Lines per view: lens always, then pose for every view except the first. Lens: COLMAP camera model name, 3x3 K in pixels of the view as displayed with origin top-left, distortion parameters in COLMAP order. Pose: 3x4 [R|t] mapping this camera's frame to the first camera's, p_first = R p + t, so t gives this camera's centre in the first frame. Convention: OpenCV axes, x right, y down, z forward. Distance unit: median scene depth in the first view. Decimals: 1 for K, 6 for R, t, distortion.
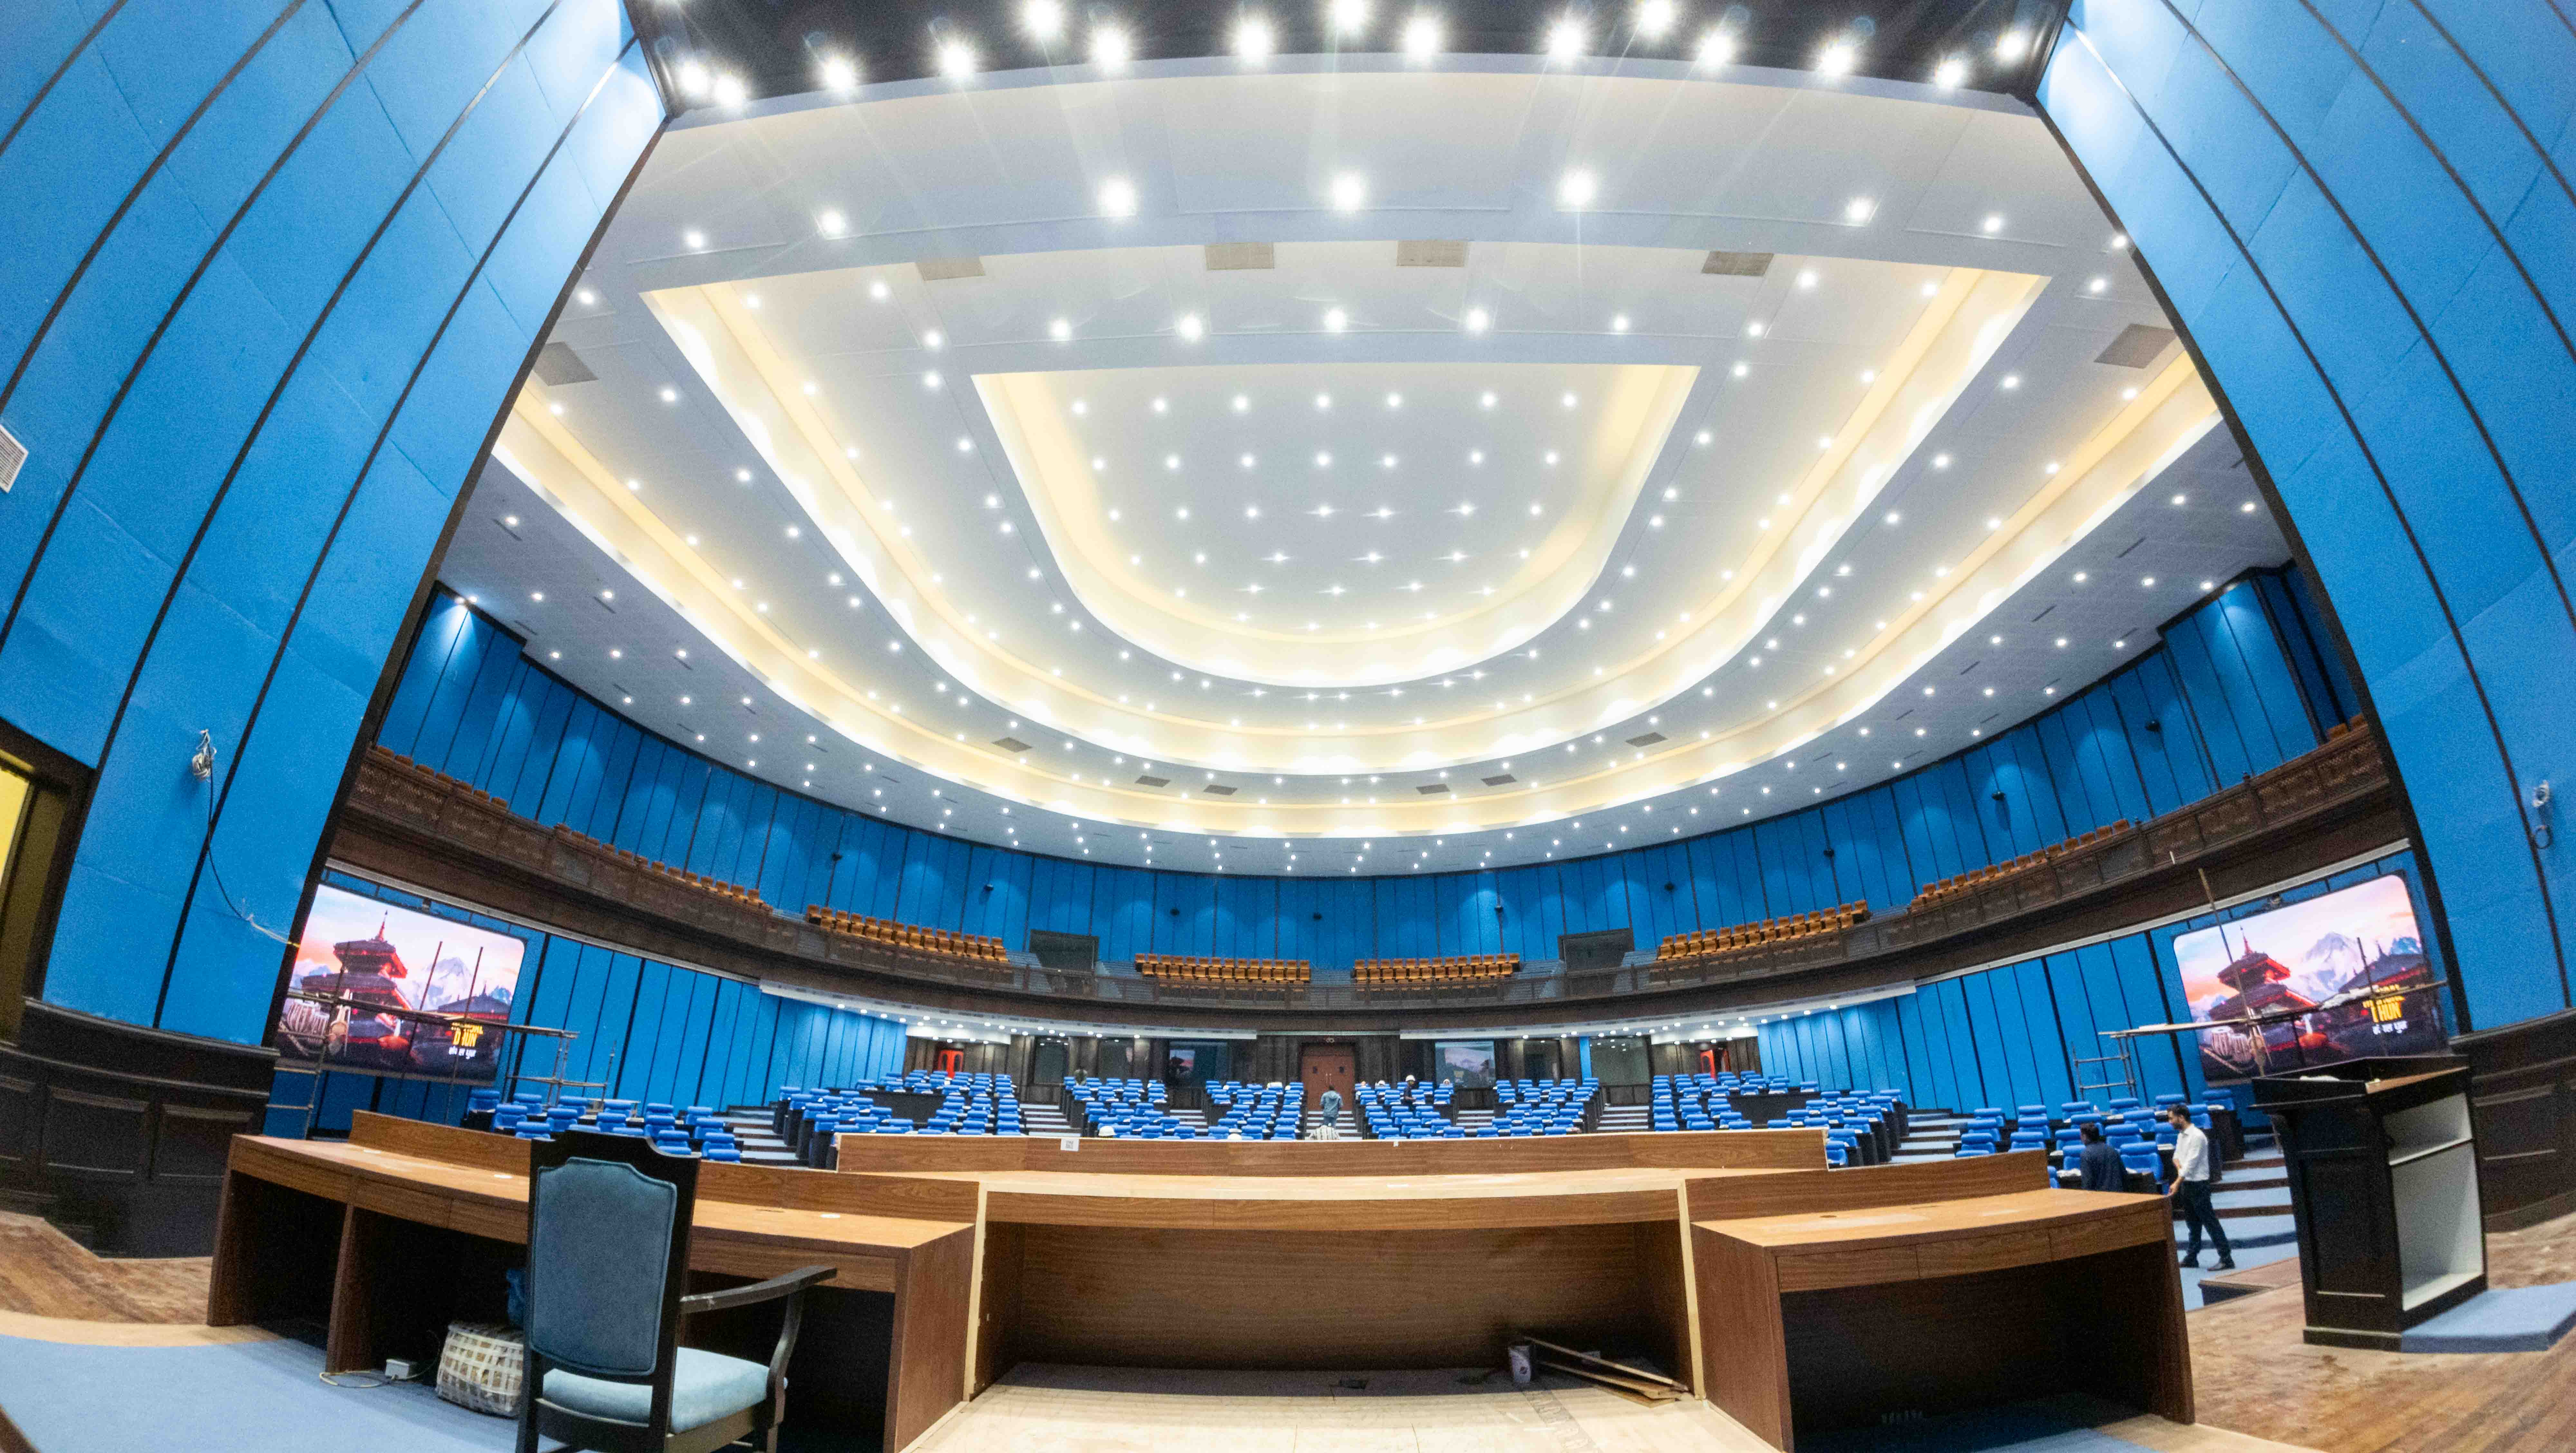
lens RADIAL K [[904.1, 0, 1277.8], [0, 904.1, 717.9], [0, 0, 1]] dist [-0.128618, 0.015518]
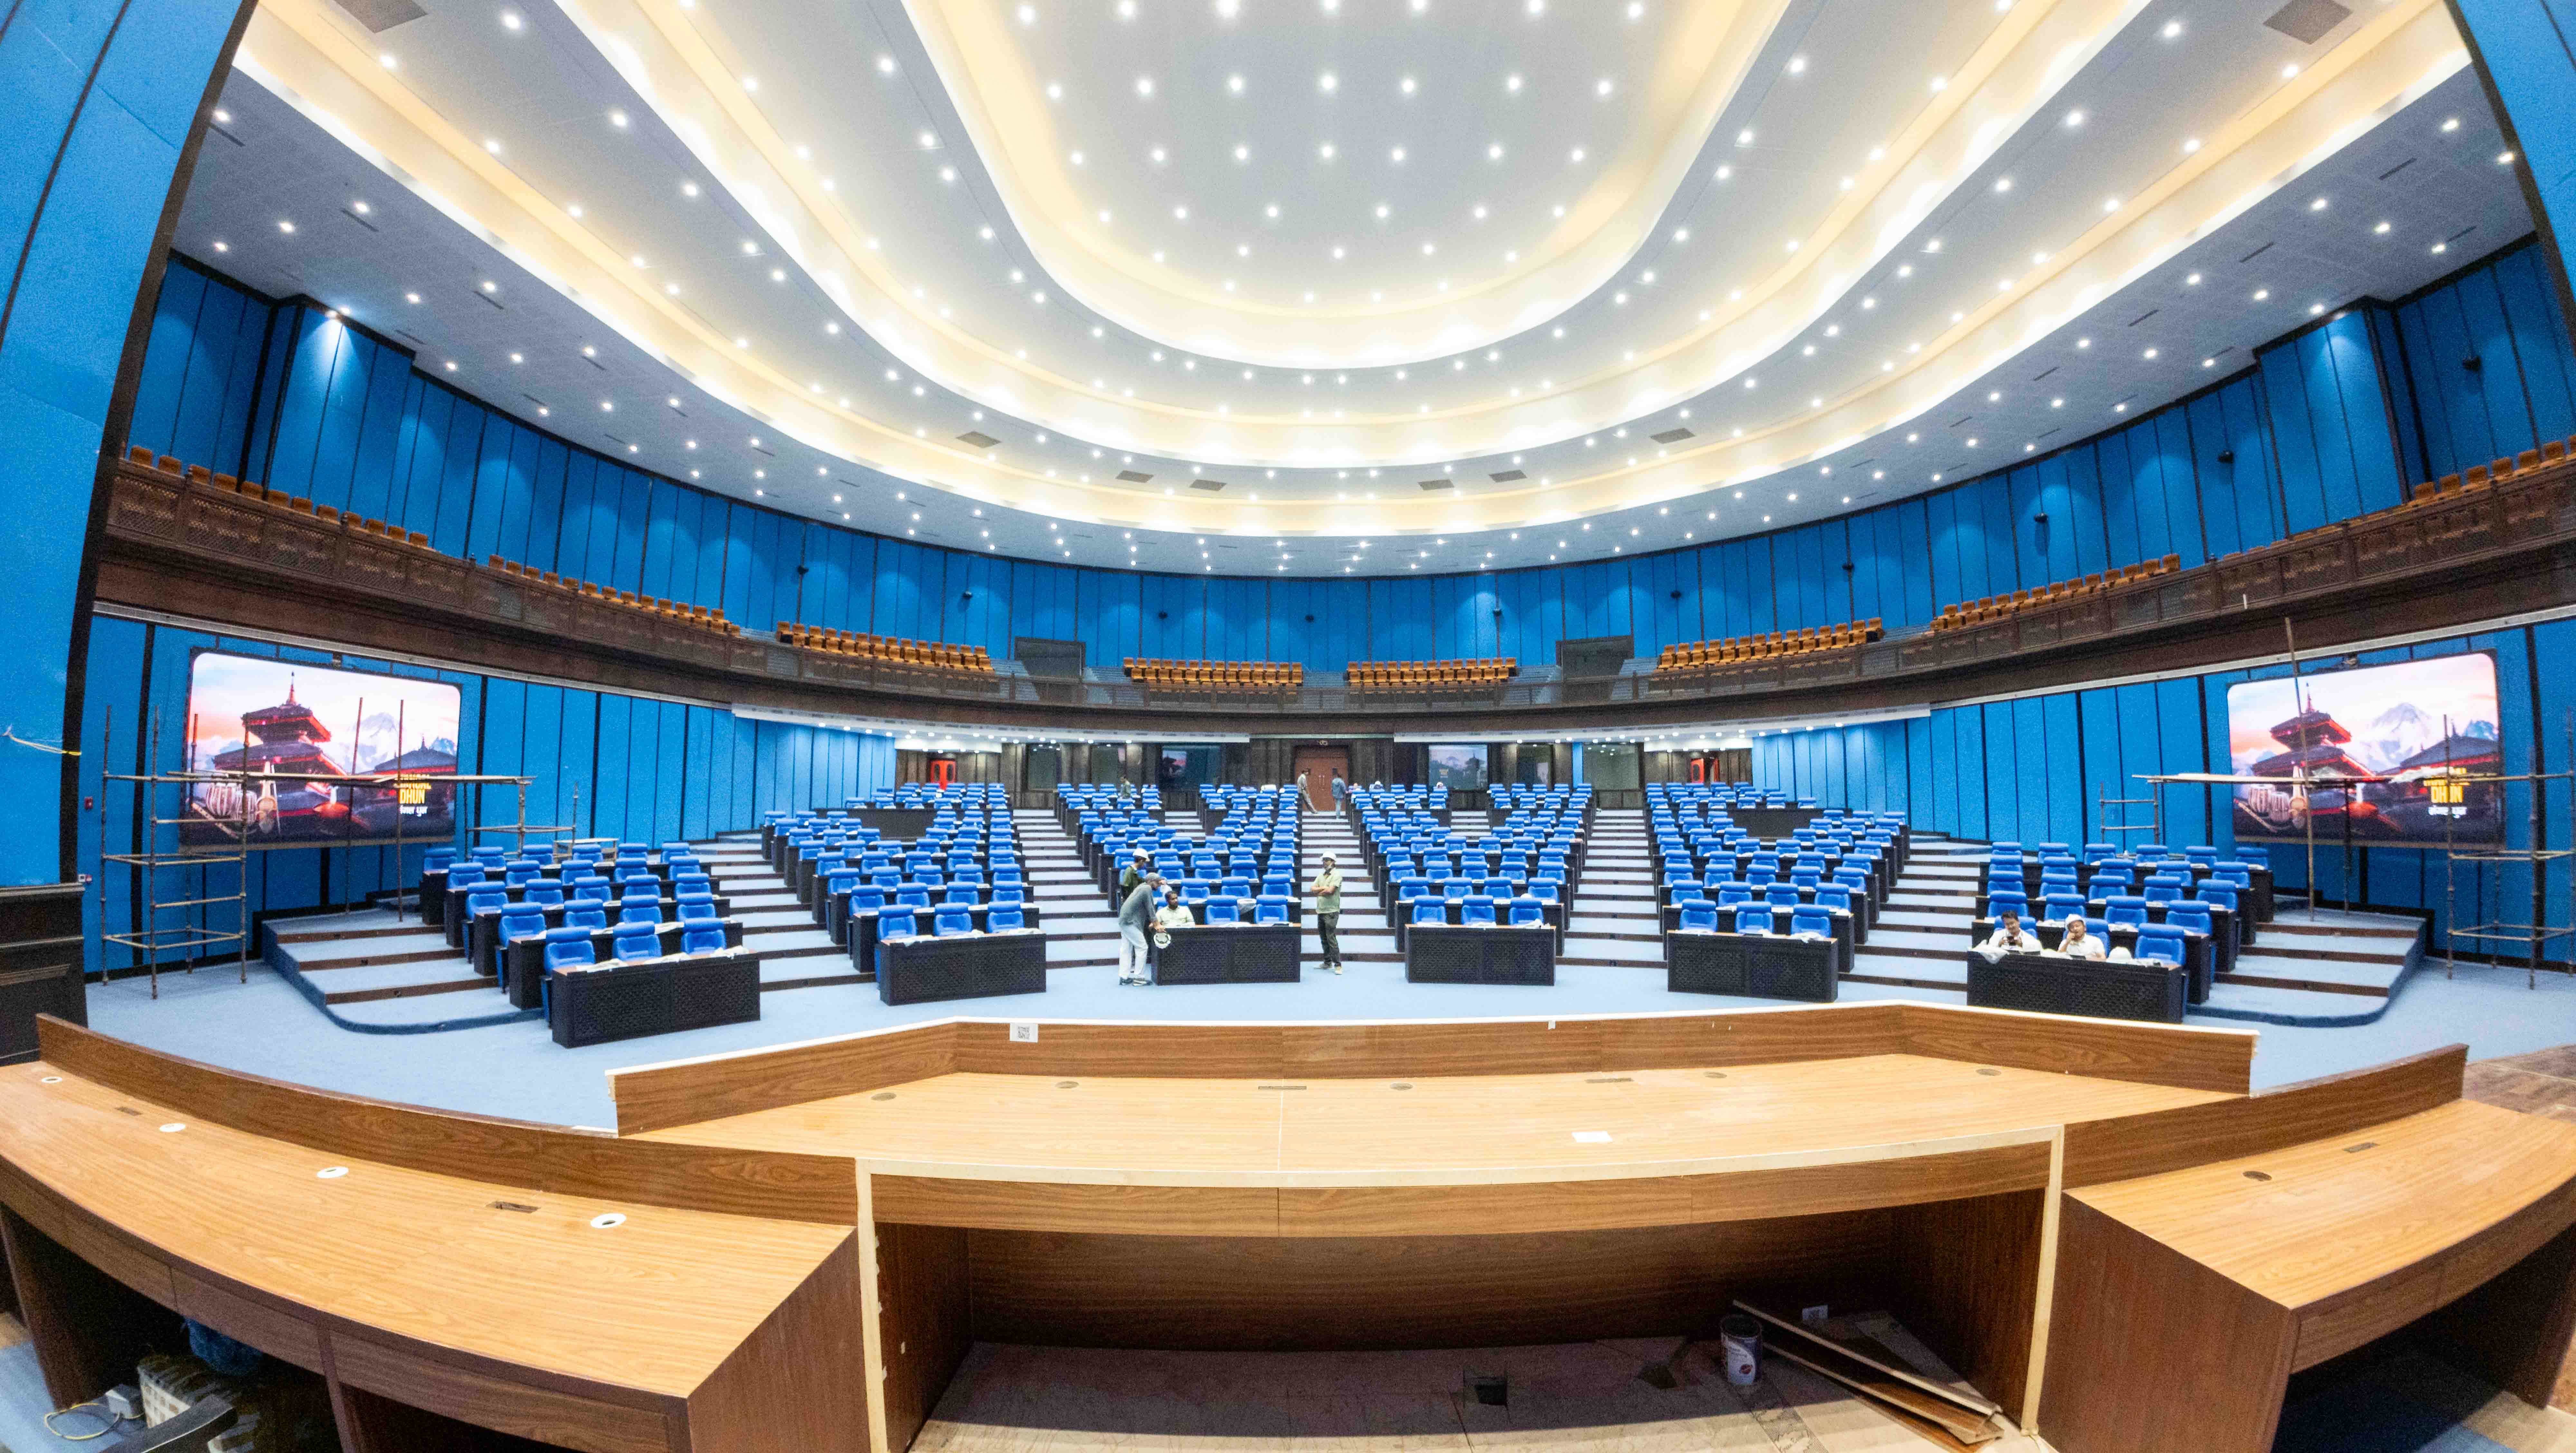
lens RADIAL K [[904.1, 0, 1277.8], [0, 904.1, 717.9], [0, 0, 1]] dist [-0.128618, 0.015518]
pose [[0.999863, -0.007114, 0.014917, -0.009444], [0.001907, 0.946237, 0.323469, 0.010978], [-0.016416, -0.323397, 0.946121, 0.068170]]
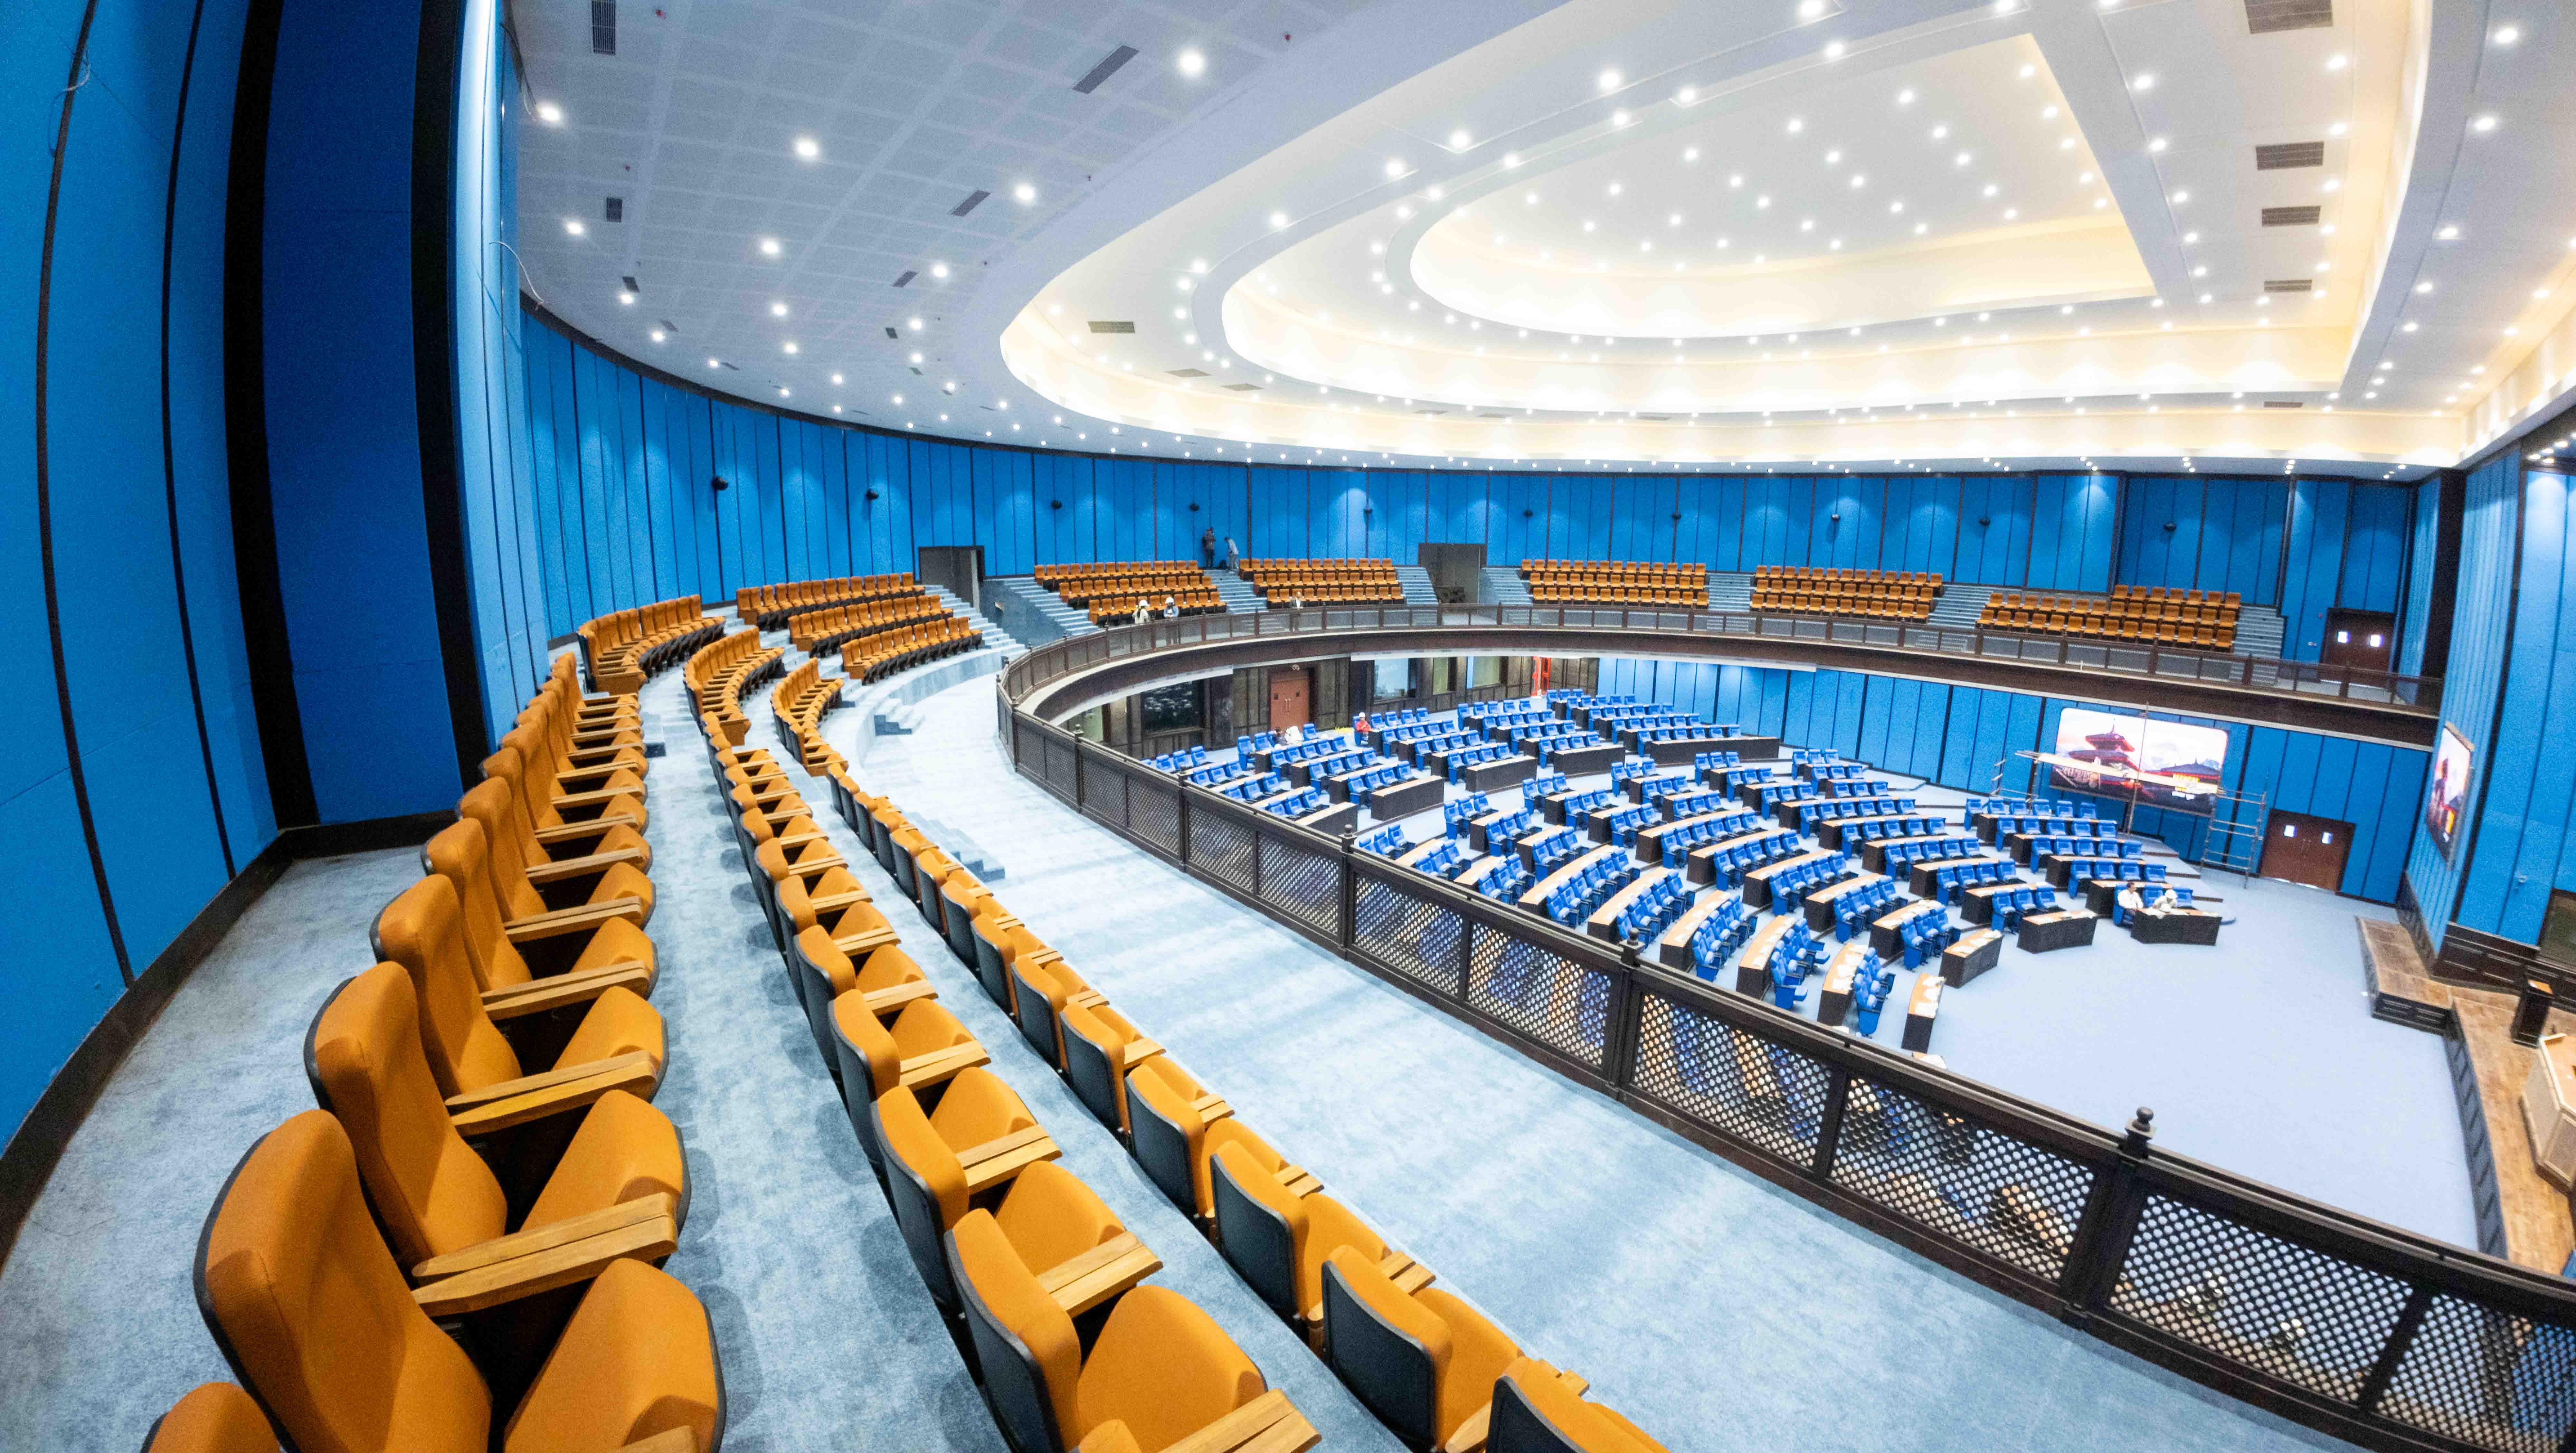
lens RADIAL K [[906.8, 0, 1288.0], [0, 906.8, 726.5], [0, 0, 1]] dist [-0.109964, 0.008812]
pose [[0.758076, -0.141677, 0.636591, -0.759896], [-0.253811, 0.835069, 0.488098, -0.082191], [-0.600750, -0.531589, 0.597087, 0.497341]]
